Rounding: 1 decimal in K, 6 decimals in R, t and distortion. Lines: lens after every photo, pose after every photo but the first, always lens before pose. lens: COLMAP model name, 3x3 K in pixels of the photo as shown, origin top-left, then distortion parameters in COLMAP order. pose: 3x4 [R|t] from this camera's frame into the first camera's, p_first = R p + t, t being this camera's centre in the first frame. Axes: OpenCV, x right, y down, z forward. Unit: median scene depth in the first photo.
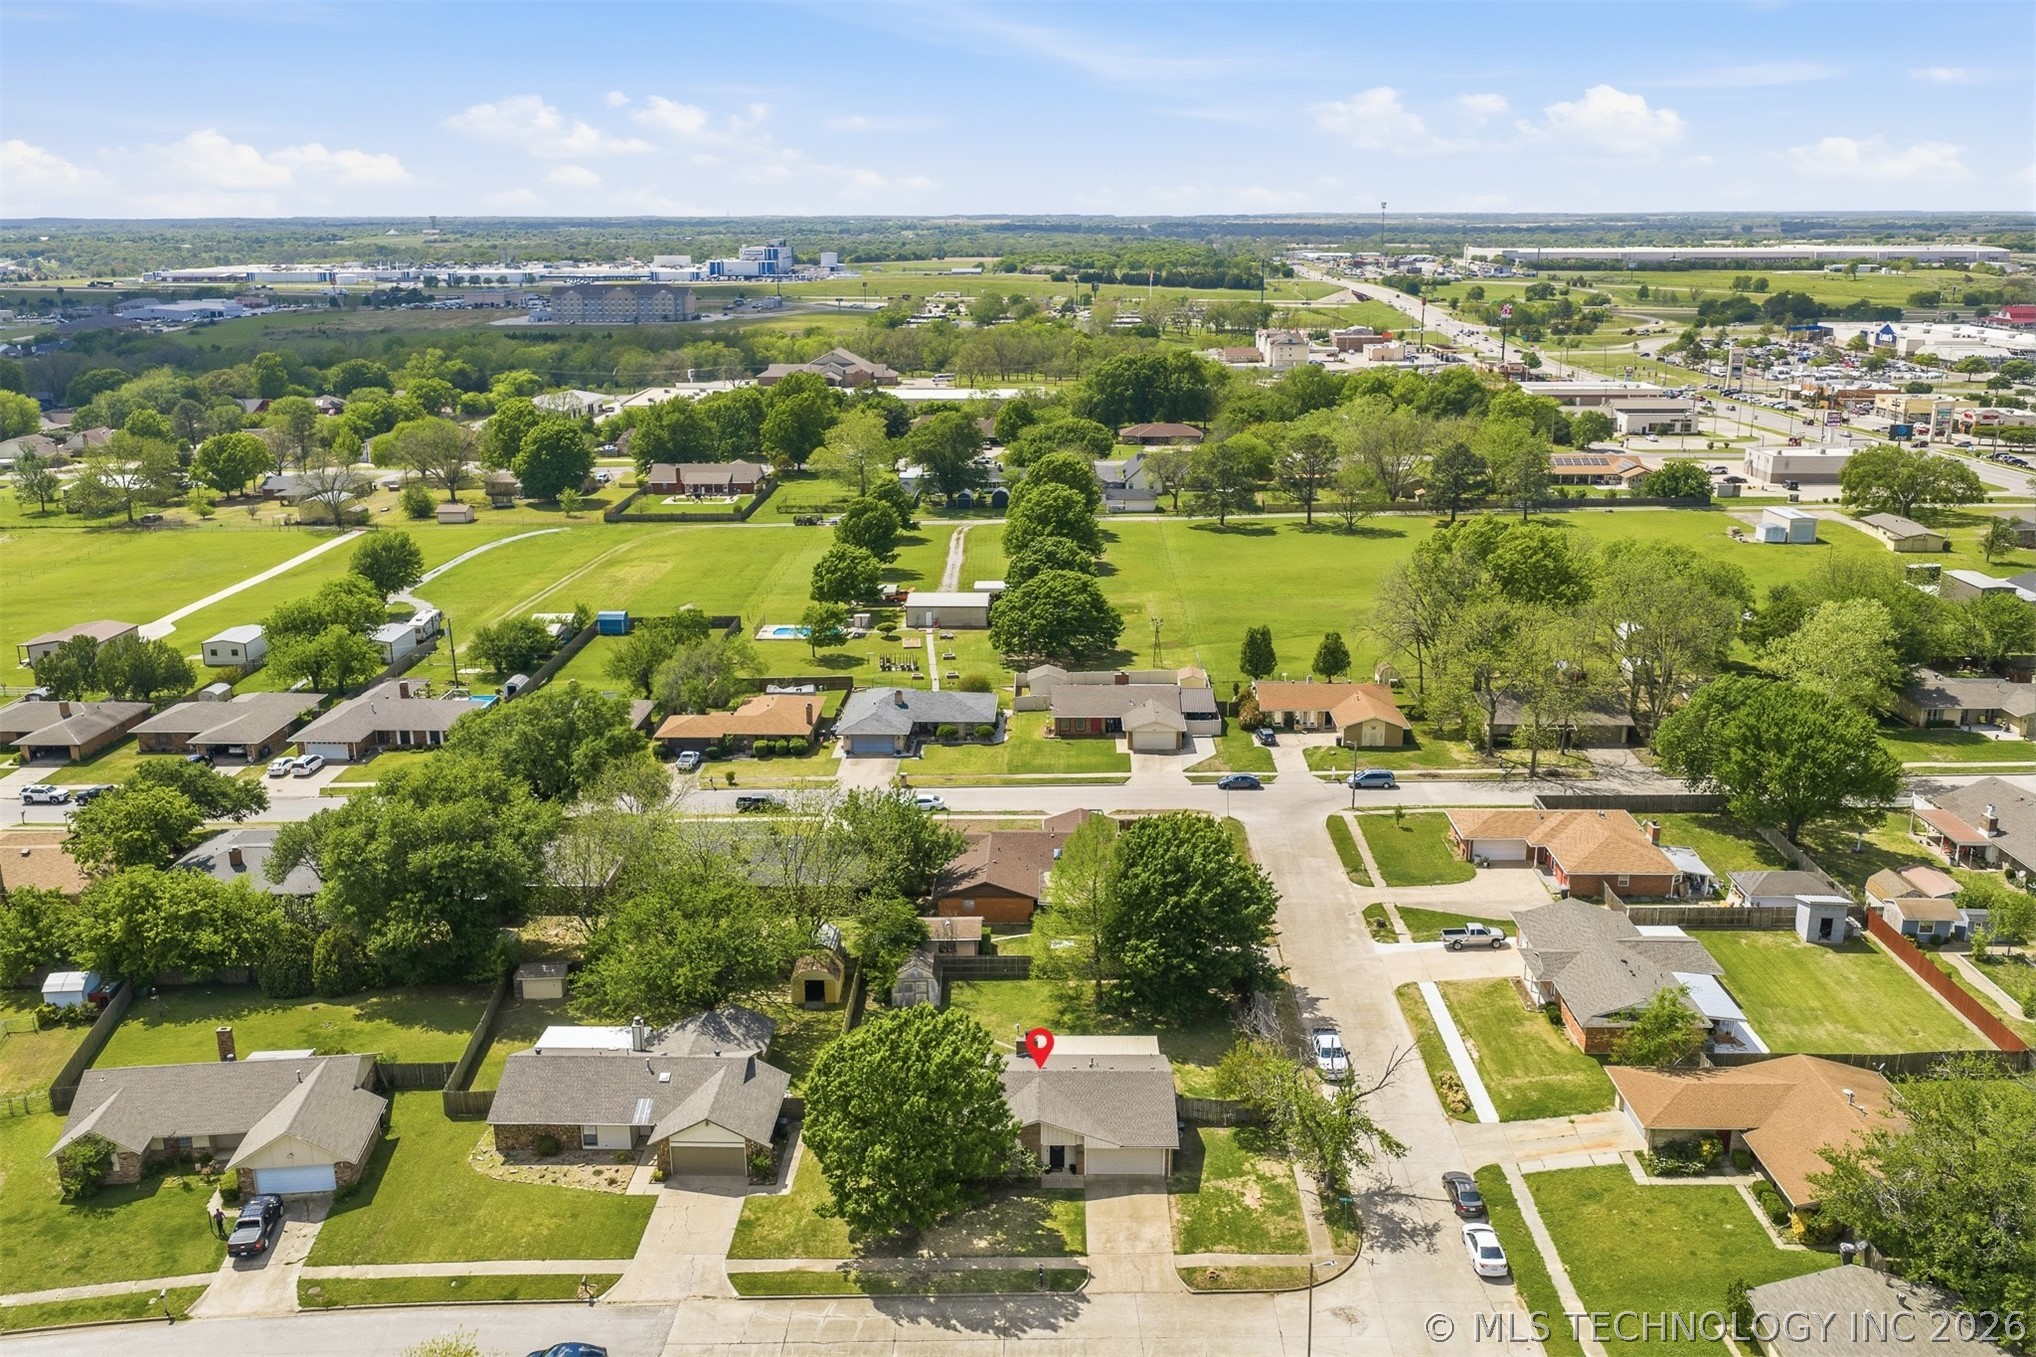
lens RADIAL K [[1687.4, 0, 1019.4], [0, 1687.4, 663.3], [0, 0, 1]] dist [0.023410, -0.047649]
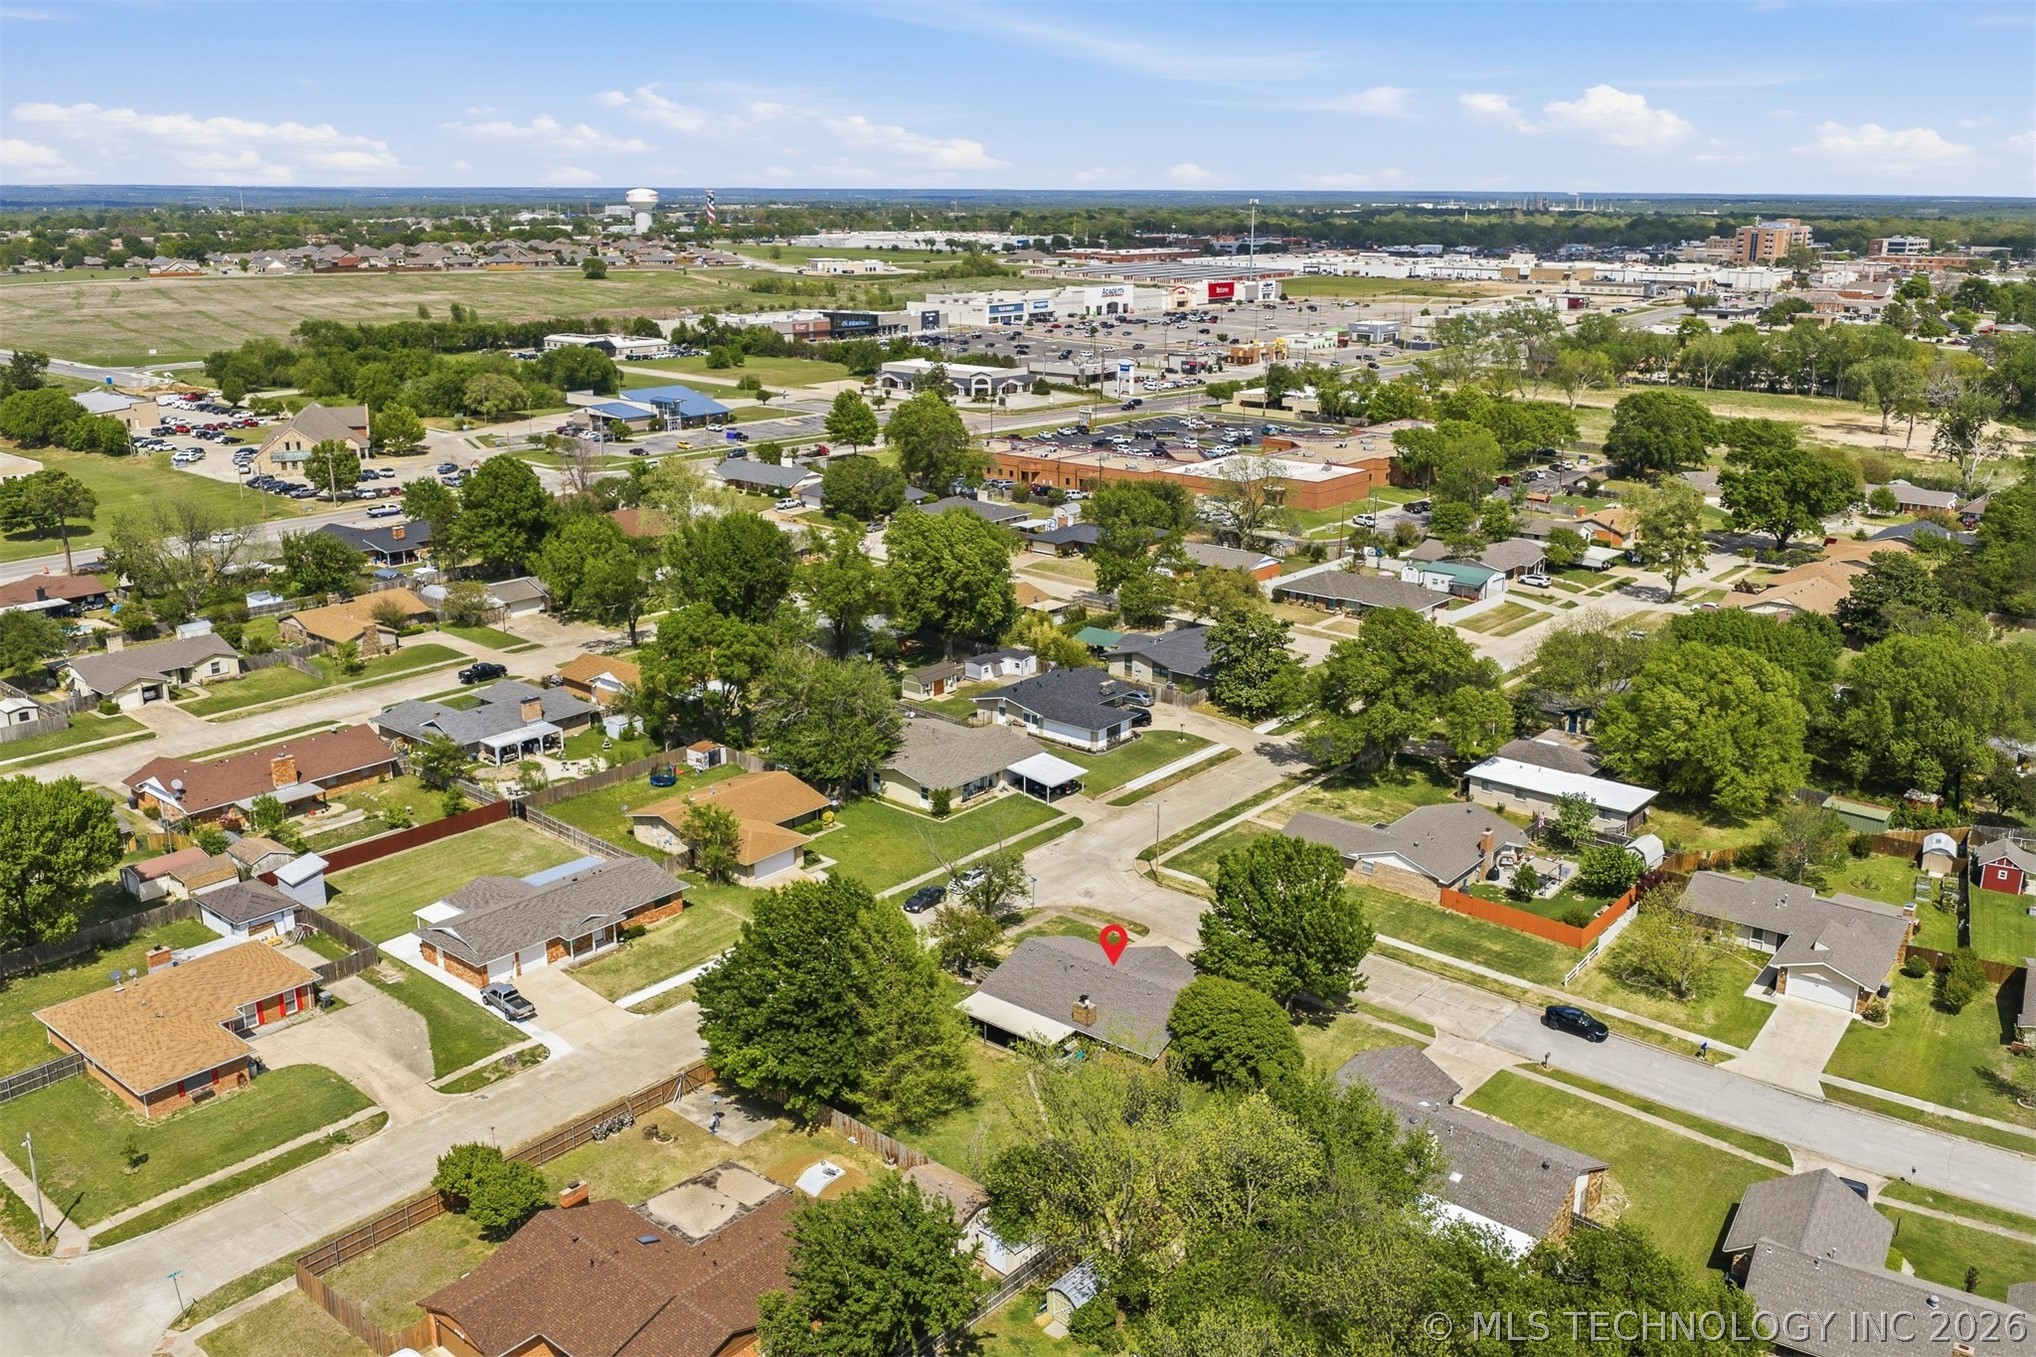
lens RADIAL K [[1687.4, 0, 1037.6], [0, 1687.4, 682.6], [0, 0, 1]] dist [0.023410, -0.047649]
pose [[-0.782487, -0.173062, 0.598133, -0.345733], [0.162588, 0.870486, 0.464564, -0.267954], [-0.601064, 0.460765, -0.653006, 1.001649]]
